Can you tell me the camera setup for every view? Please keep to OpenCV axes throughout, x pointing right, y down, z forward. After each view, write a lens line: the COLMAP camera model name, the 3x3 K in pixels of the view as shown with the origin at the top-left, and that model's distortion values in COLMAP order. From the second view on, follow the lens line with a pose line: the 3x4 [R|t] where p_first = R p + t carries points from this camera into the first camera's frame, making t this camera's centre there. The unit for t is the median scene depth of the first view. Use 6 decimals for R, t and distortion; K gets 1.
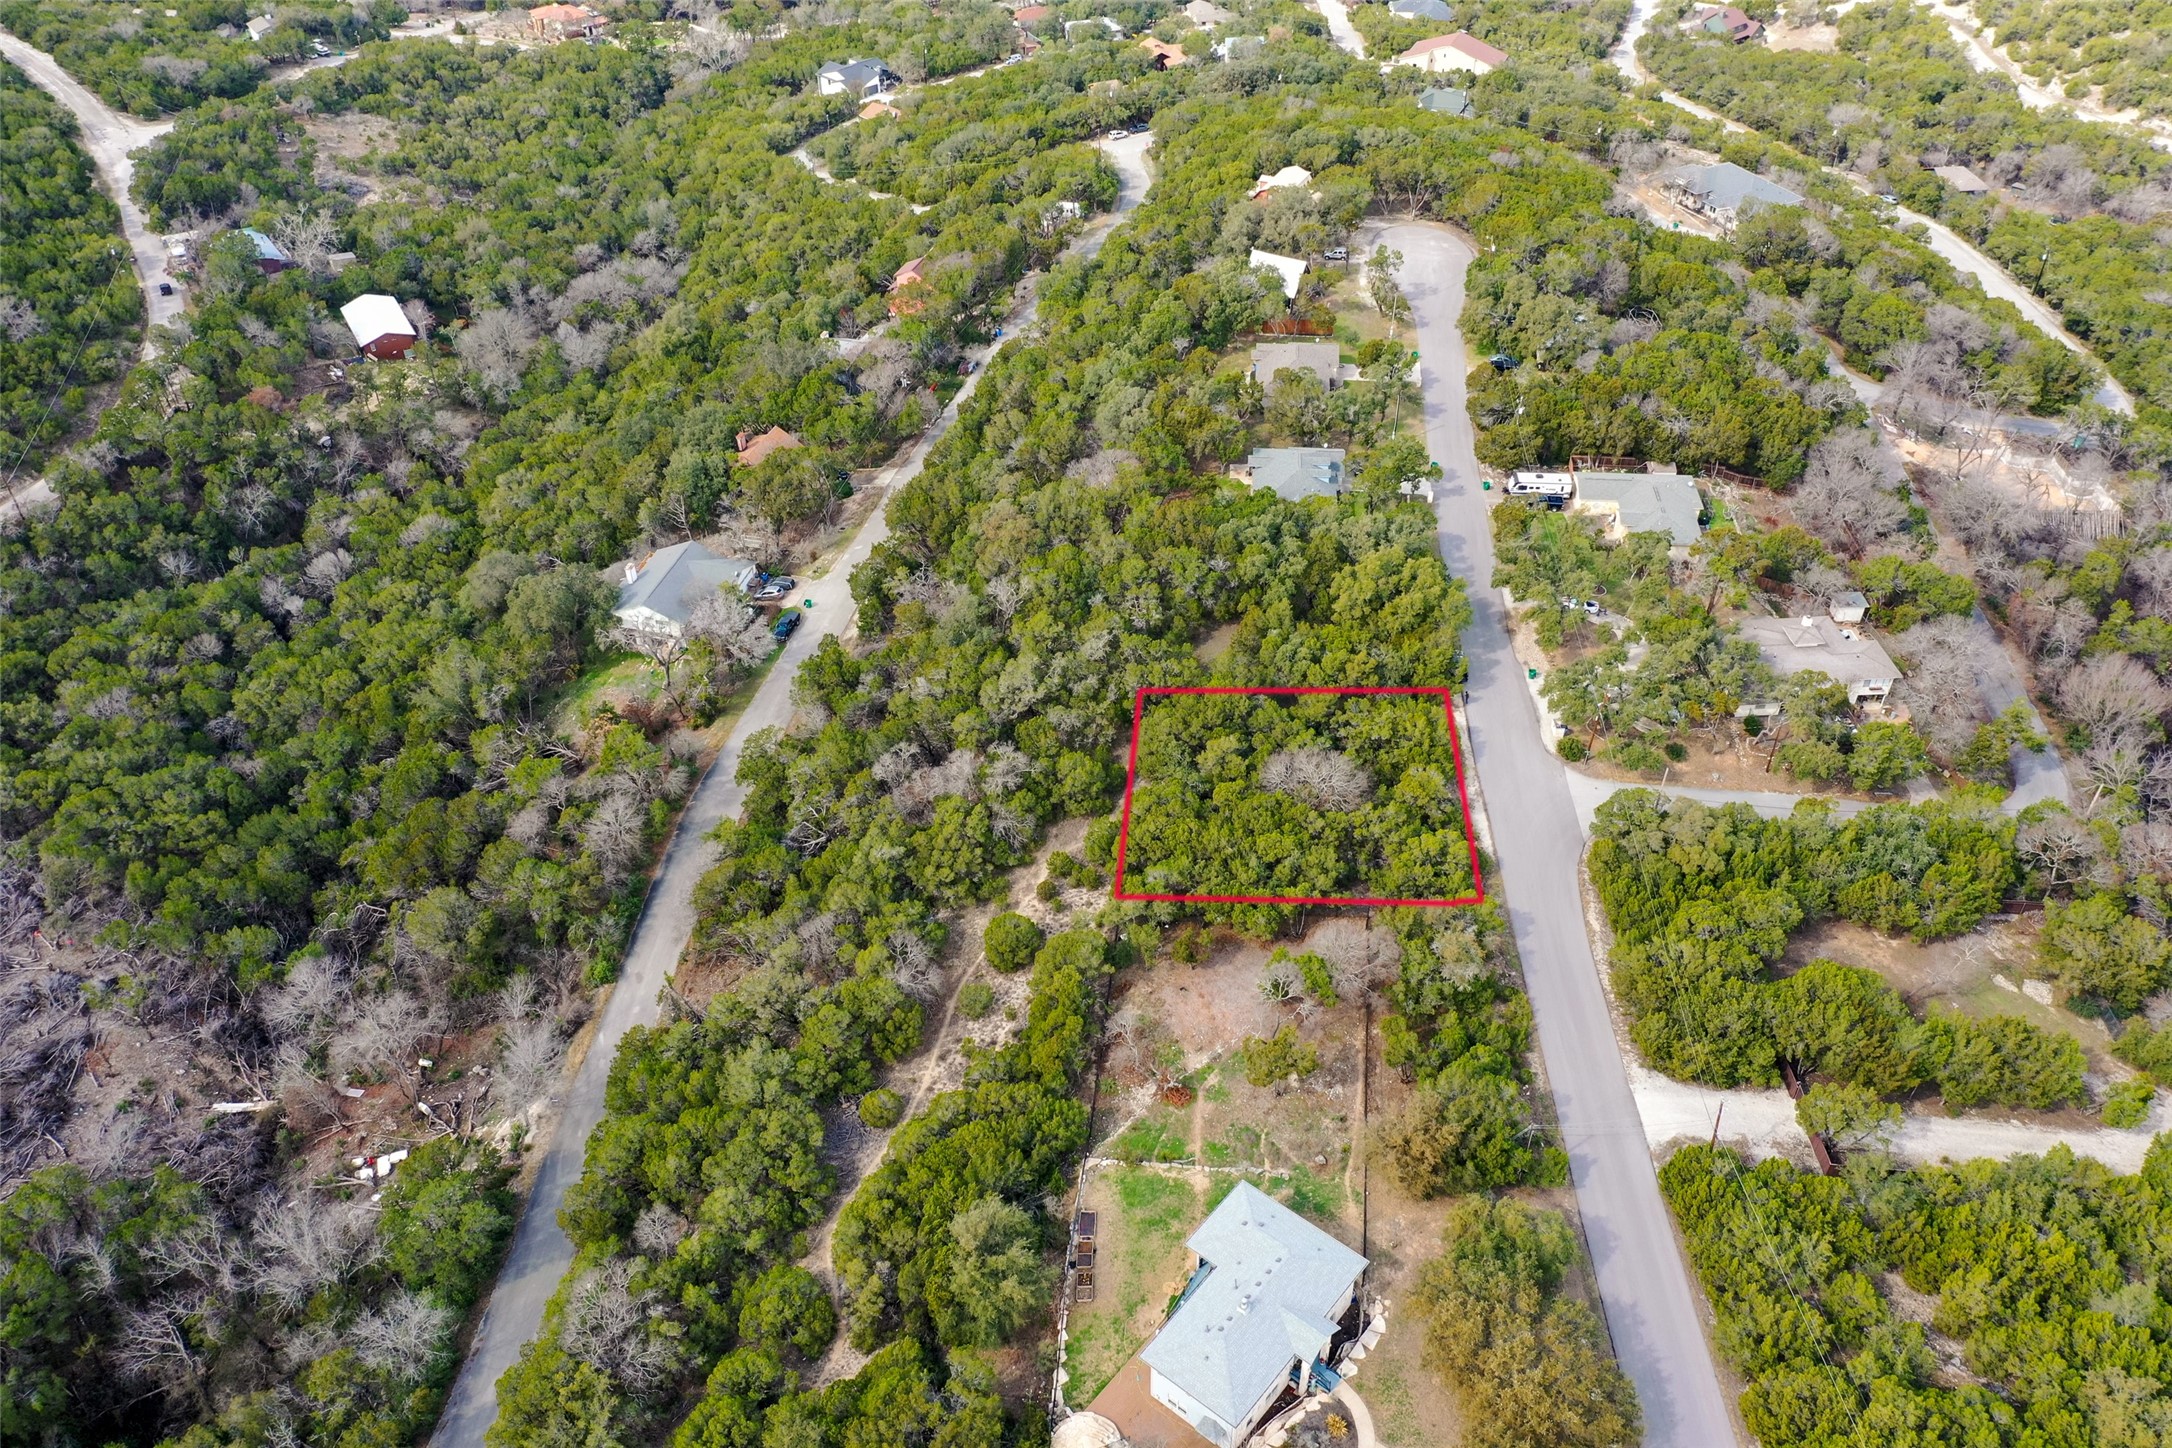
lens RADIAL K [[1707.4, 0, 1080.6], [0, 1707.4, 744.4], [0, 0, 1]] dist [-0.005097, 0.002443]
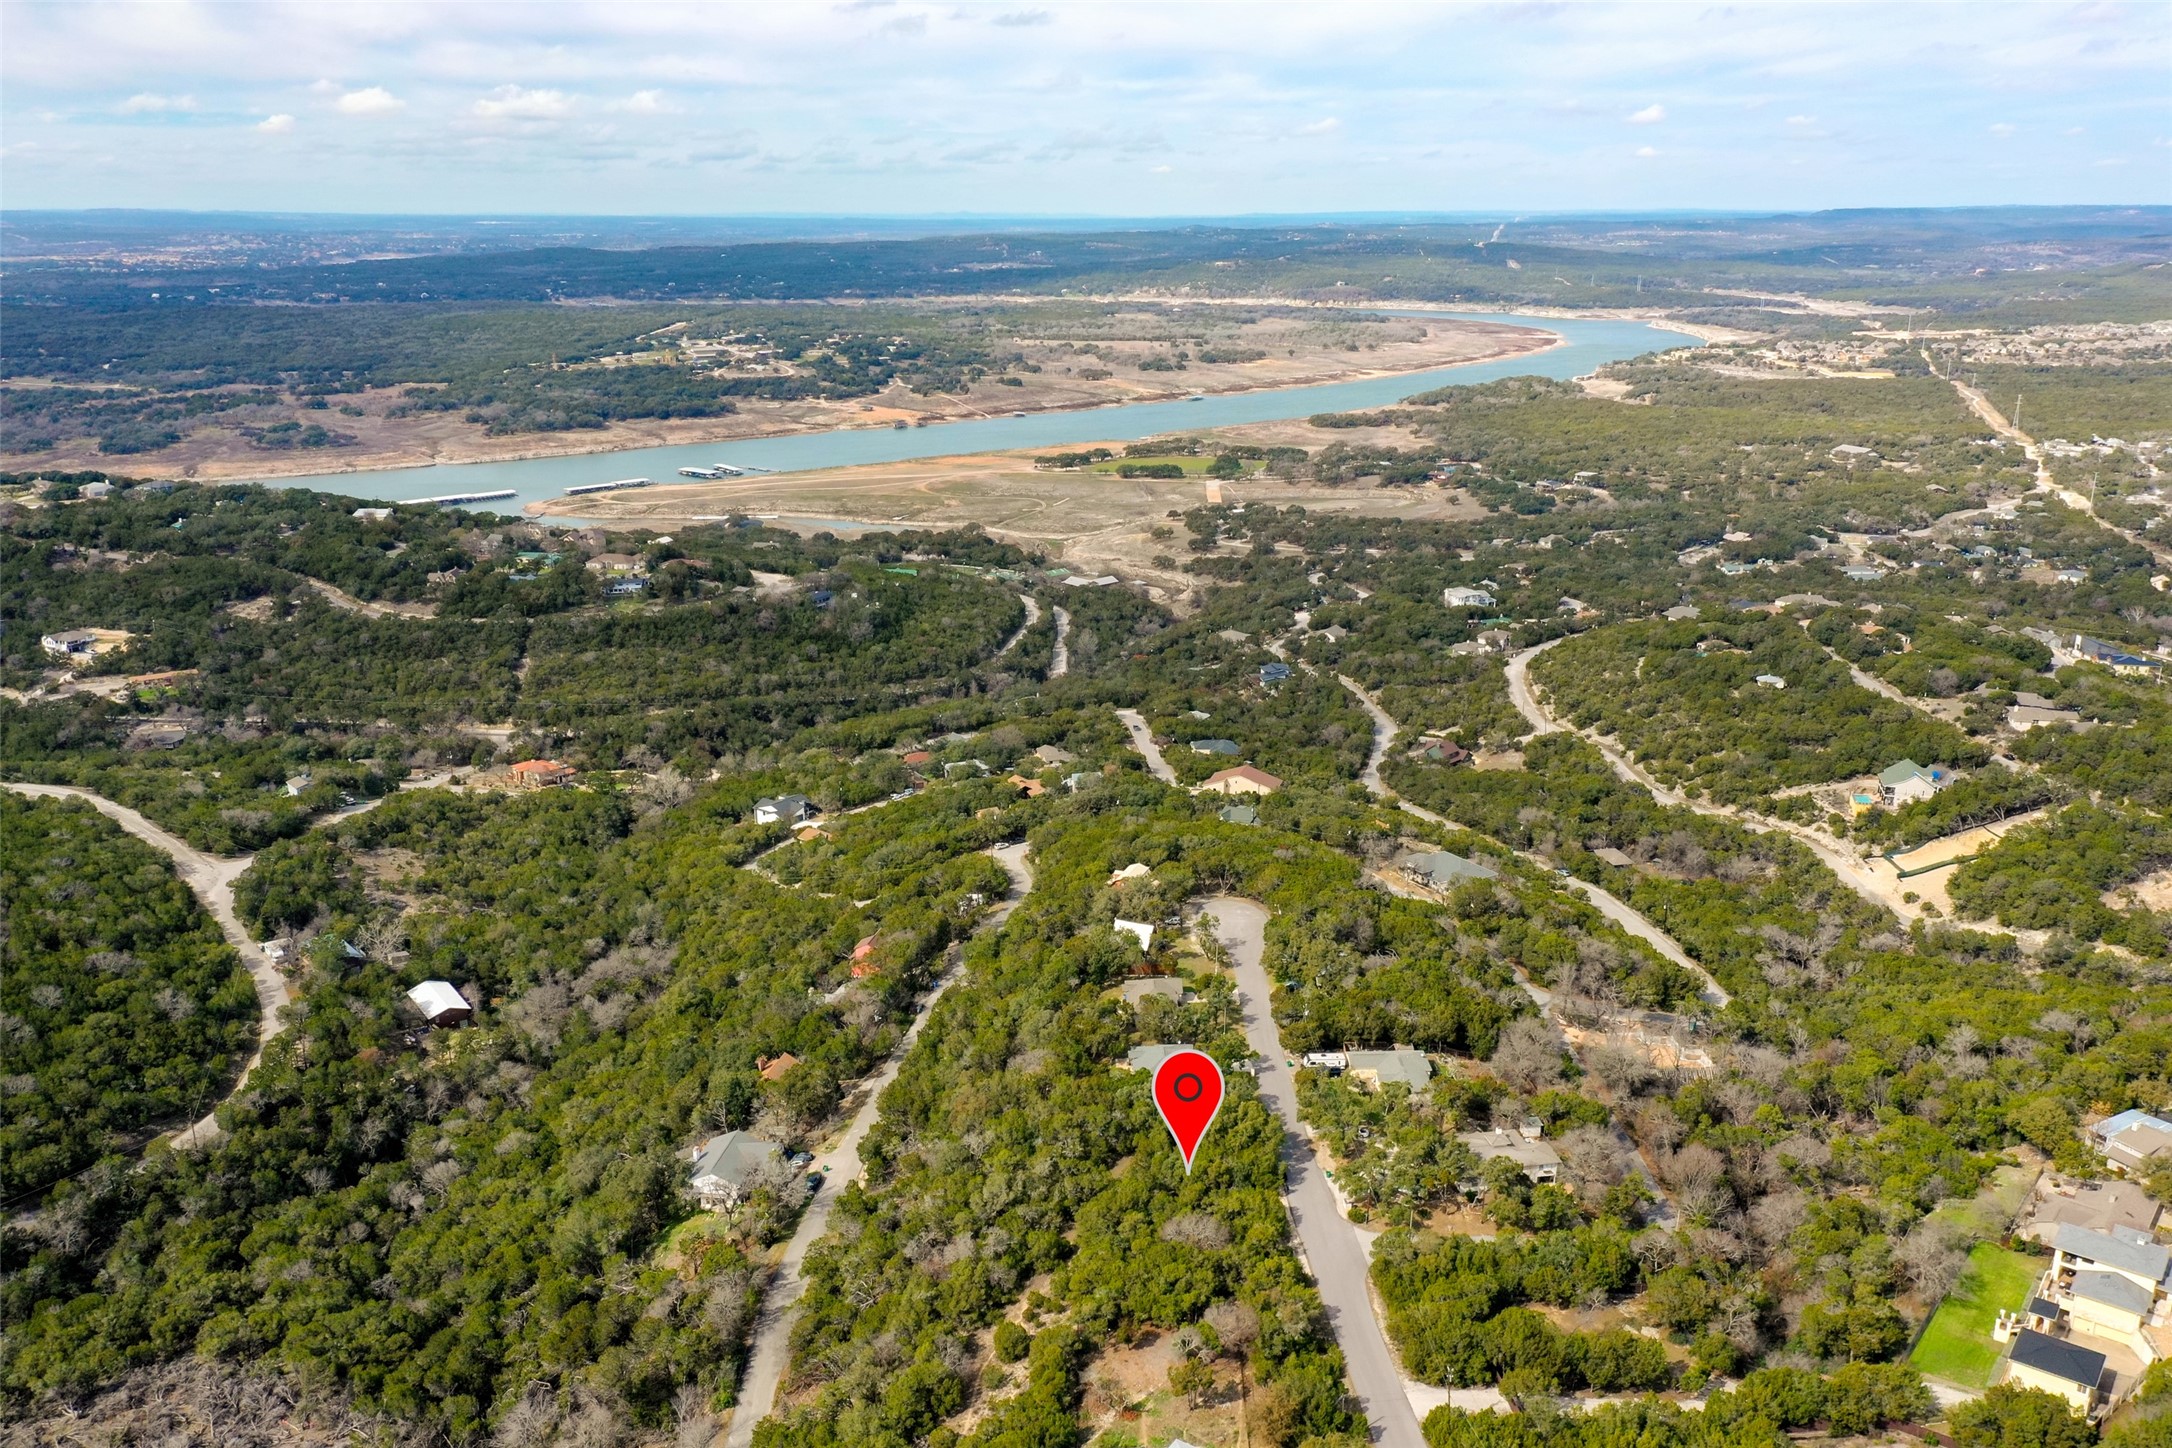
lens RADIAL K [[1738.8, 0, 1086.0], [0, 1738.8, 724.0], [0, 0, 1]] dist [-0.005907, -0.000343]
pose [[0.993994, -0.023164, 0.106956, -0.079078], [0.063911, 0.916226, -0.395531, 0.140935], [-0.088834, 0.399991, 0.912204, -0.410674]]
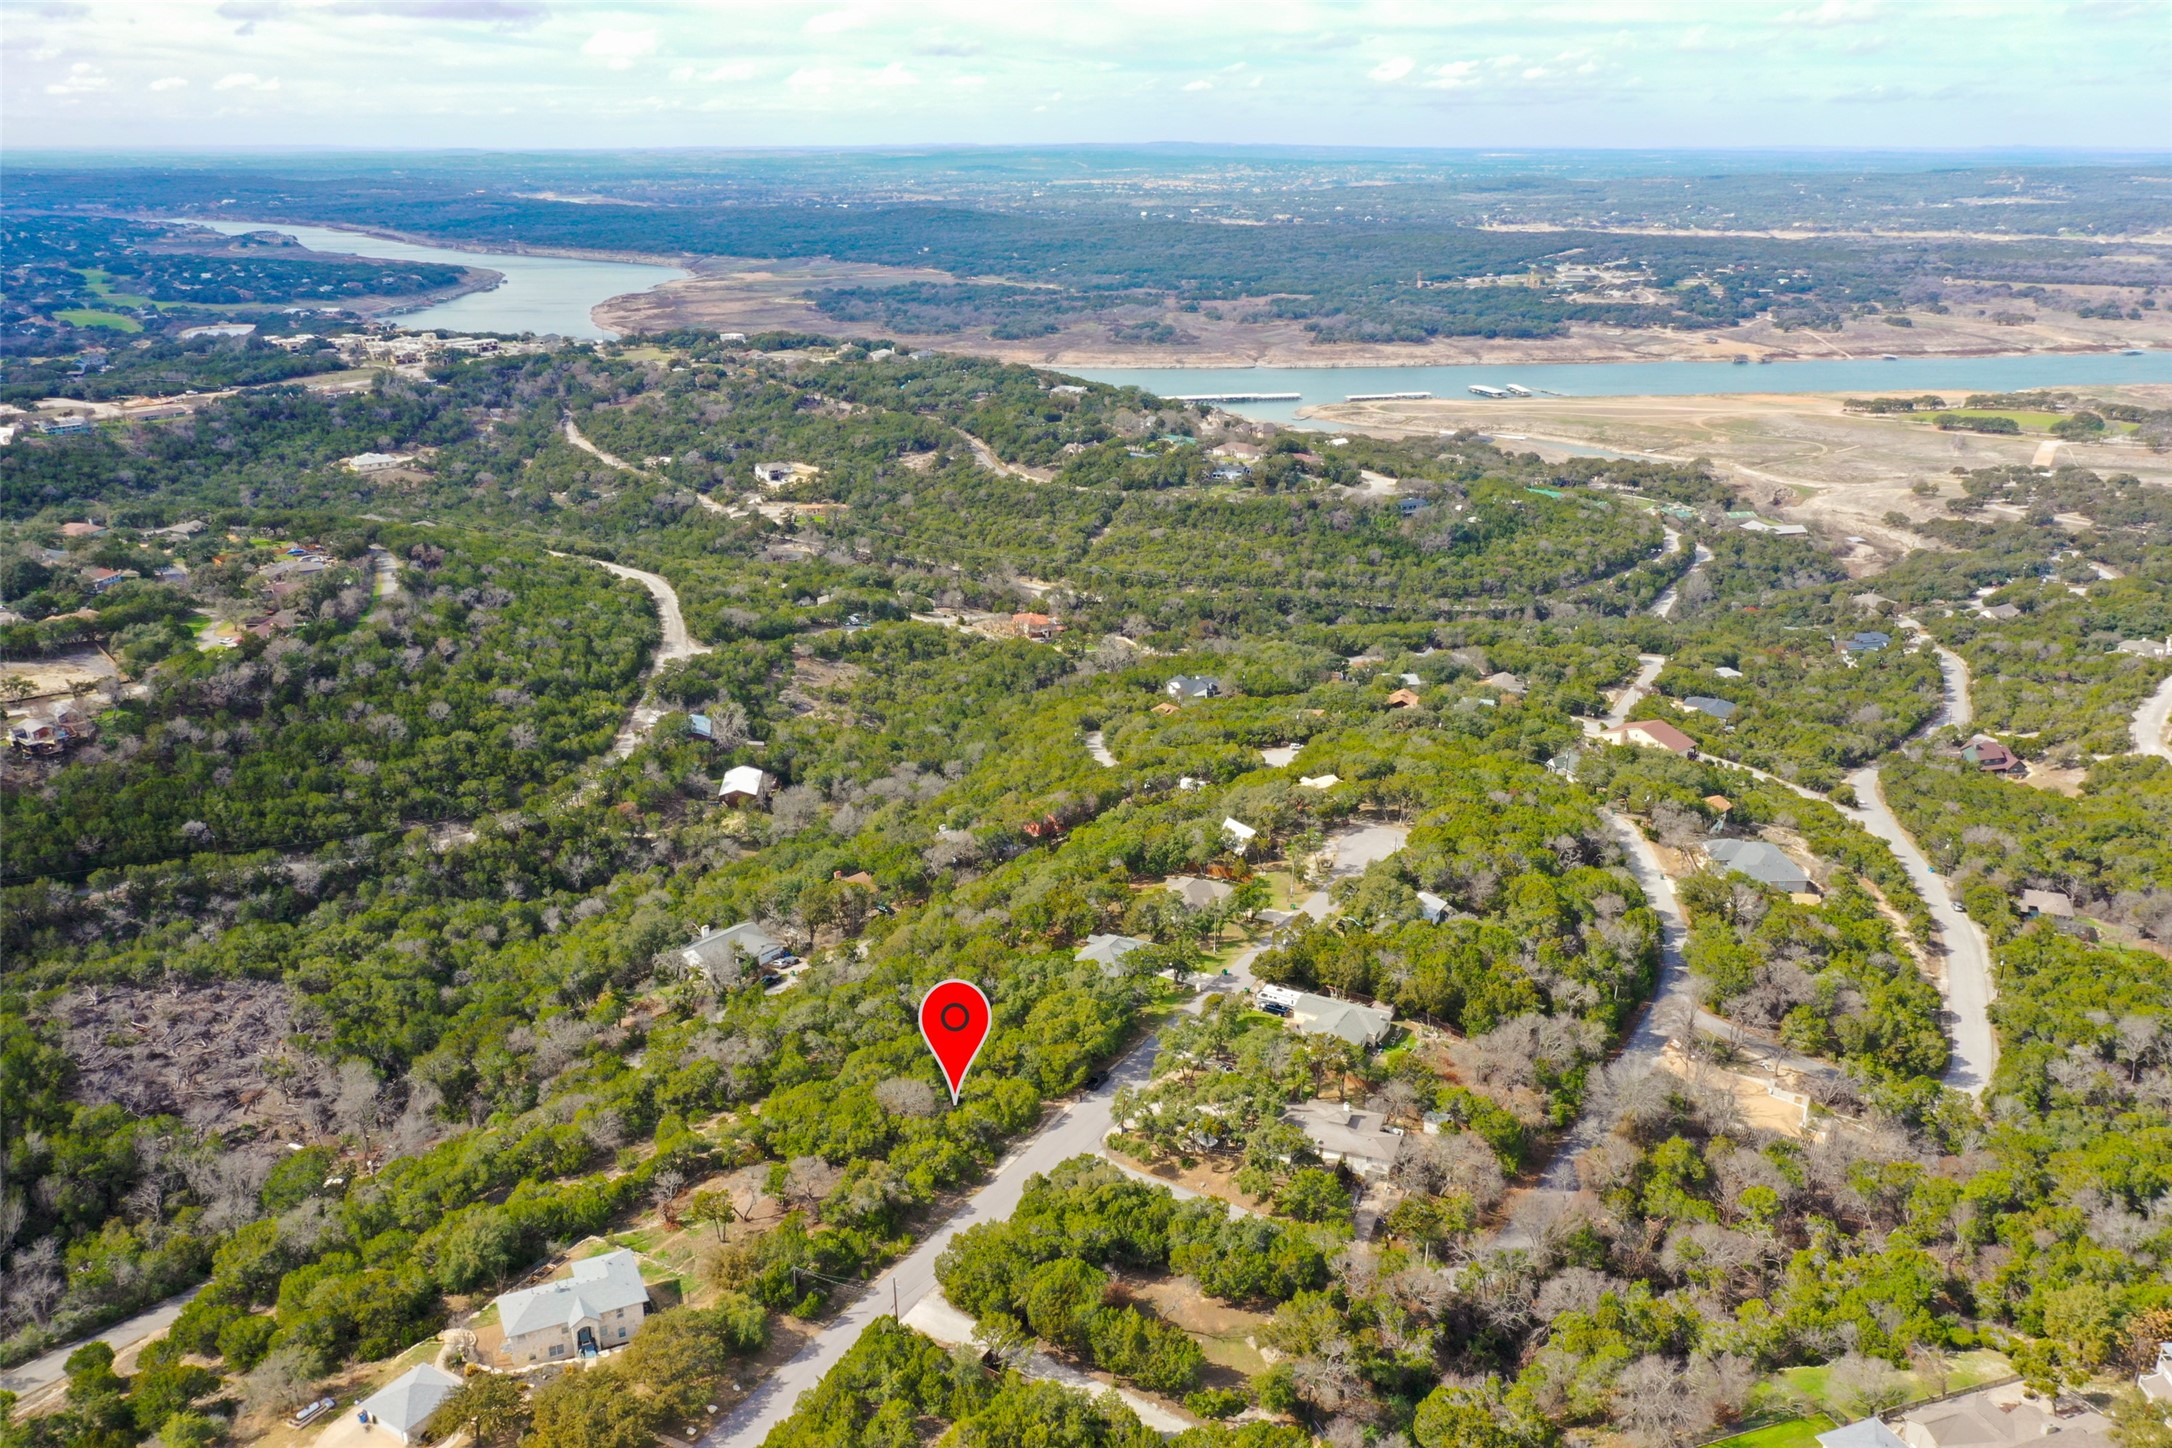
lens RADIAL K [[1707.4, 0, 1080.6], [0, 1707.4, 744.4], [0, 0, 1]] dist [-0.005097, 0.002443]
pose [[0.905769, 0.147407, -0.397307, 0.538227], [-0.276989, 0.915491, -0.291811, 0.084196], [0.320716, 0.374364, 0.870053, -0.235117]]
